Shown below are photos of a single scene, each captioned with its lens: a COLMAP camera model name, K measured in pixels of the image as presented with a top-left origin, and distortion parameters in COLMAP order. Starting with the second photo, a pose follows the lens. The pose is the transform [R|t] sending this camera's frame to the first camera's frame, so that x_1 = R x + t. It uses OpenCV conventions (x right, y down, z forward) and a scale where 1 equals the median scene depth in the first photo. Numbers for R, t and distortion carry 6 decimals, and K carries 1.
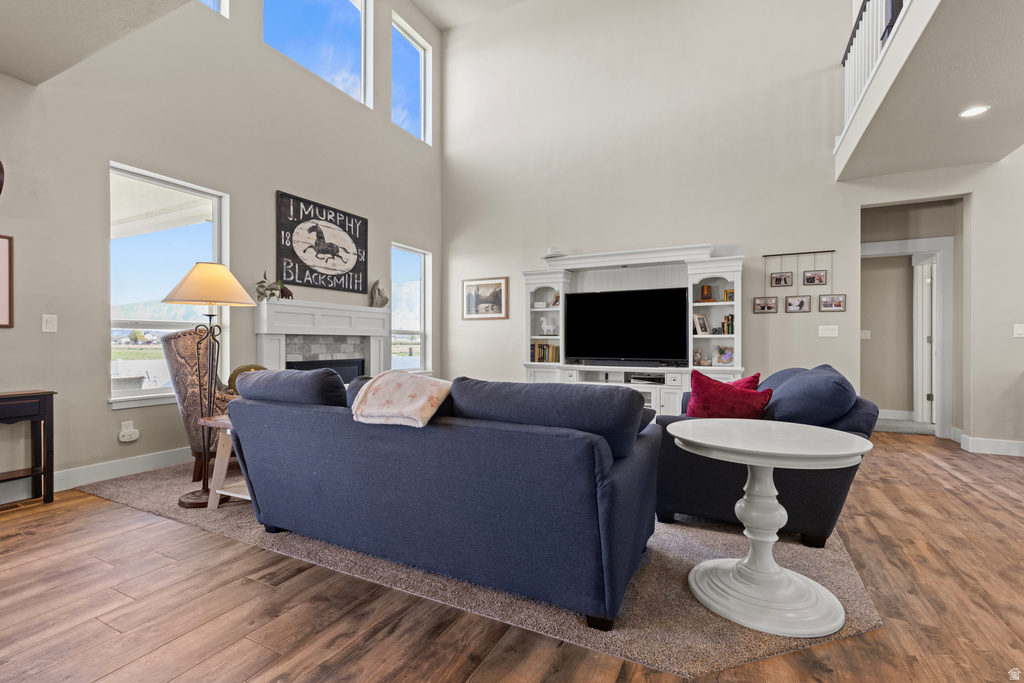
lens RADIAL K [[499.7, 0, 452.6], [0, 499.7, 343.2], [0, 0, 1]] dist [-0.000276, 0.000062]
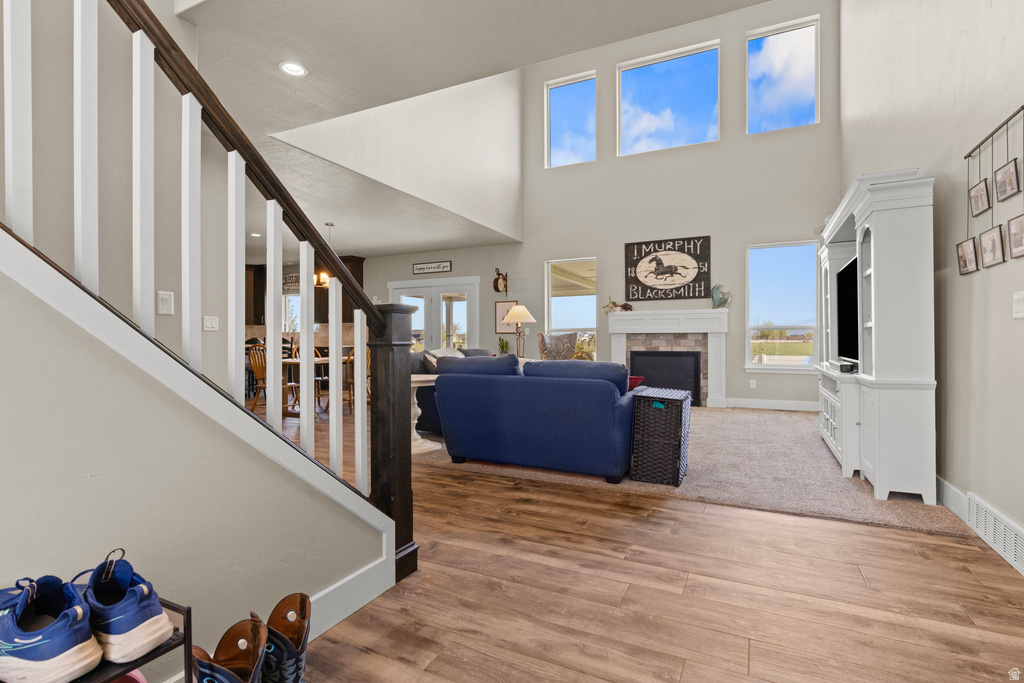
lens RADIAL K [[475.7, 0, 496.5], [0, 475.7, 342.6], [0, 0, 1]] dist [-0.001429, -0.000159]
pose [[0.007360, 0.004332, -0.999964, 1.077393], [-0.000674, 0.999990, 0.004327, 0.004979], [0.999973, 0.000643, 0.007362, 0.530577]]
